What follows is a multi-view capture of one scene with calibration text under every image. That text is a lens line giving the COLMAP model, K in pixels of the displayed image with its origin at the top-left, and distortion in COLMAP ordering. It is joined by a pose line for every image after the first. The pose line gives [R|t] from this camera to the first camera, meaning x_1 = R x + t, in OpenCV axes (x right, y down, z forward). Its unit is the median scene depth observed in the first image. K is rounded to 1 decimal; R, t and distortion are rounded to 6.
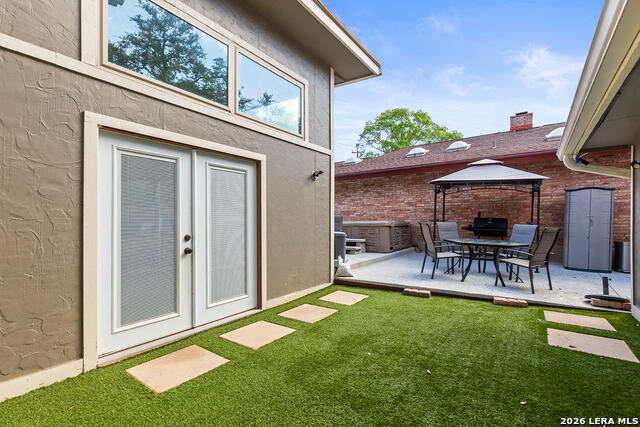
lens RADIAL K [[287.2, 0, 323.0], [0, 287.2, 220.6], [0, 0, 1]] dist [-0.001224, -0.000208]
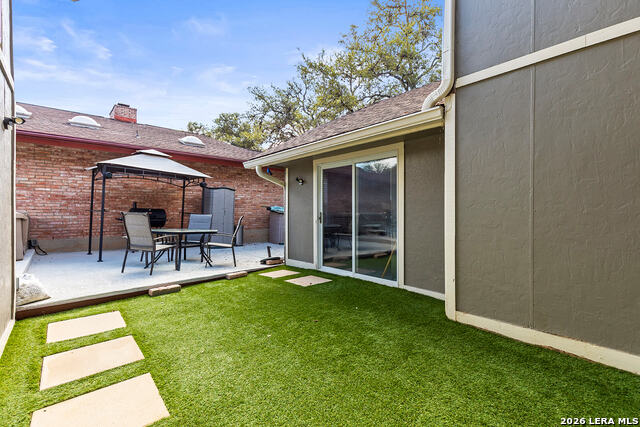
lens RADIAL K [[290.8, 0, 320.0], [0, 290.8, 213.5], [0, 0, 1]] dist [0.000045, -0.000065]
pose [[0.210224, -0.002280, 0.977651, -0.457904], [-0.001839, 0.999995, 0.002728, 0.006806], [-0.977651, -0.002372, 0.210219, 0.325209]]
